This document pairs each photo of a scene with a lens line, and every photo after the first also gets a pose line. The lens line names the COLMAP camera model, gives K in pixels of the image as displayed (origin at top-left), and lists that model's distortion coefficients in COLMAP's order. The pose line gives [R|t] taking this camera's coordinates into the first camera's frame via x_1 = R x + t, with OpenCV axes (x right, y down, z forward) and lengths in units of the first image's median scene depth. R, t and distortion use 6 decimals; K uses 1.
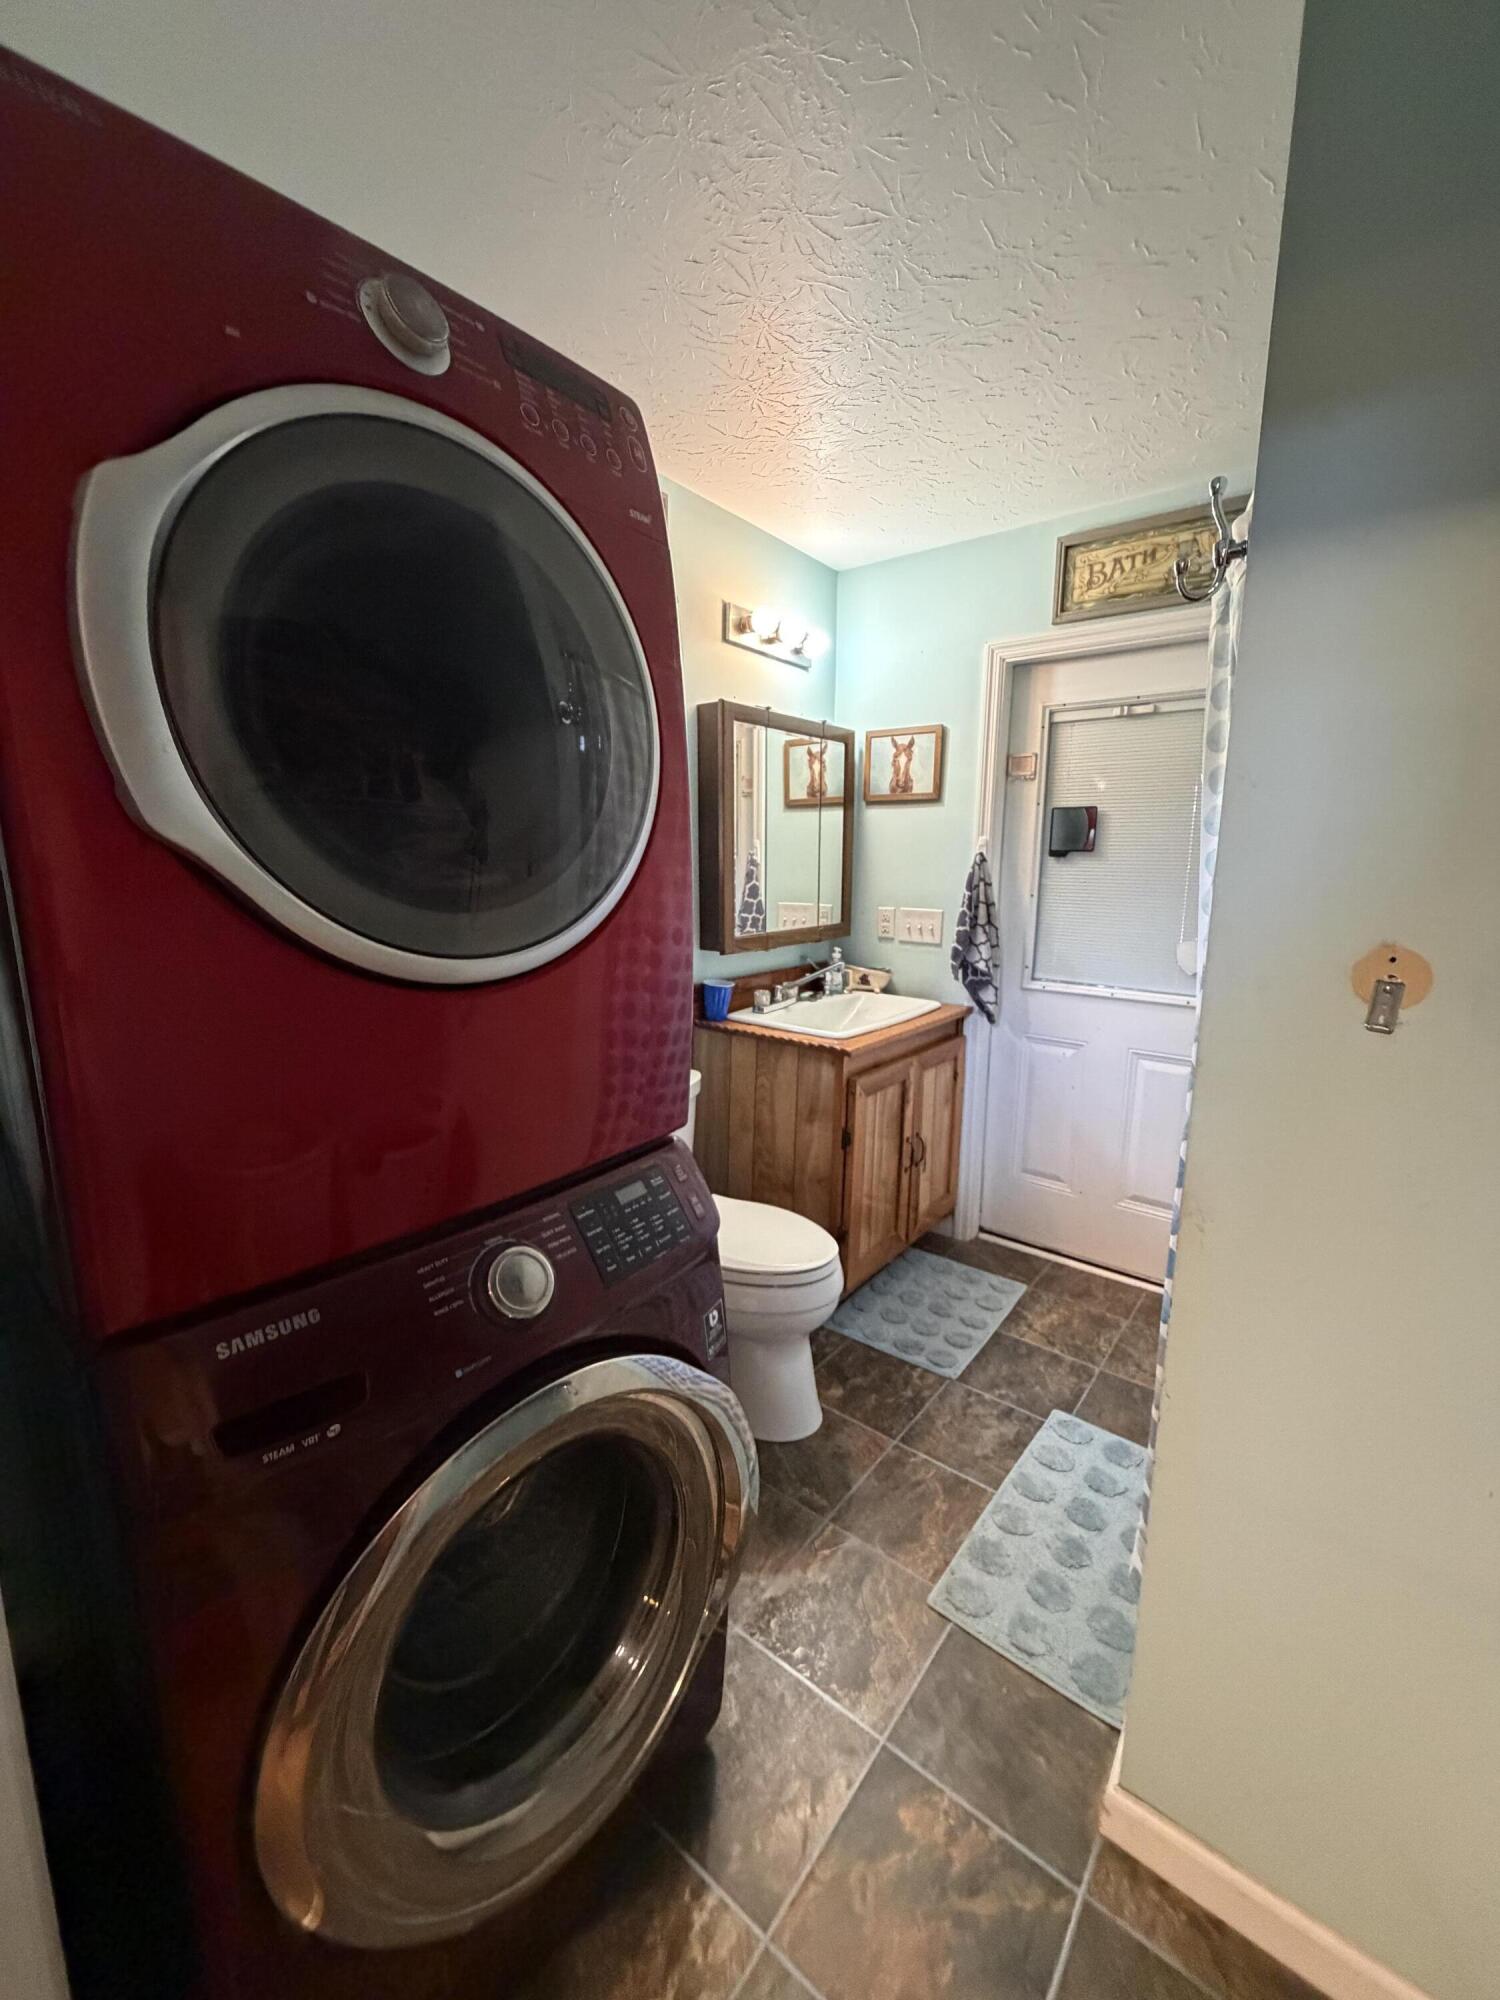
lens RADIAL K [[800.7, 0, 749.5], [0, 800.7, 998.4], [0, 0, 1]] dist [0.003282, 0.000449]
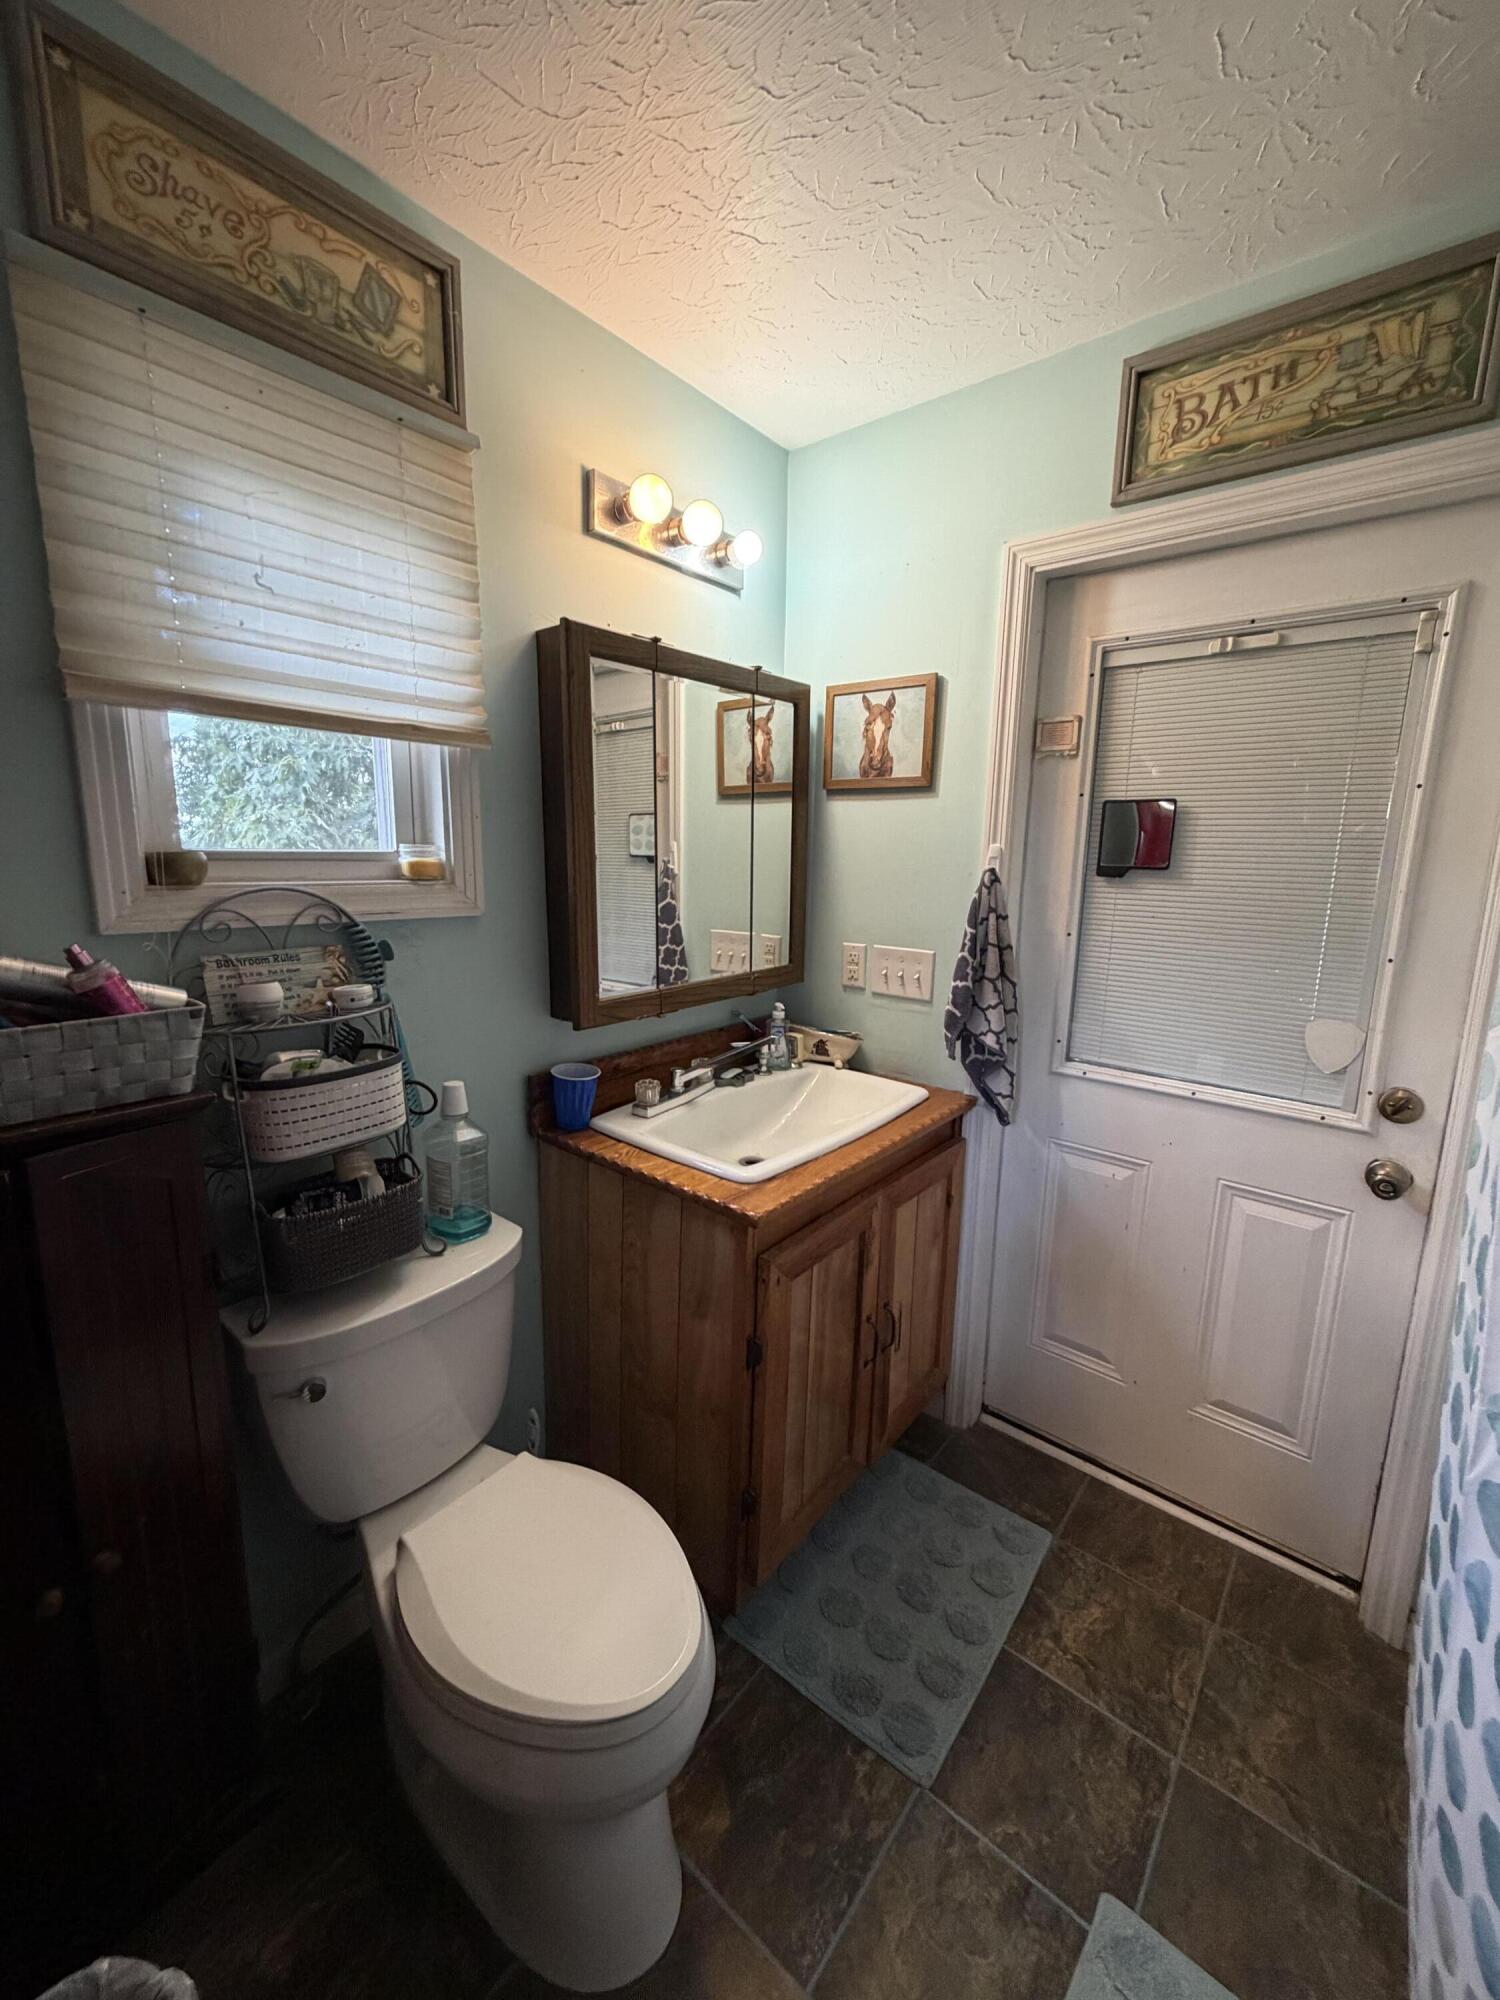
lens RADIAL K [[800.7, 0, 749.1], [0, 800.7, 998.1], [0, 0, 1]] dist [0.003282, 0.000449]
pose [[0.999673, 0.012618, -0.022236, 0.111516], [-0.012323, 0.999835, 0.013324, -0.086508], [0.022401, -0.013046, 0.999664, 0.354920]]
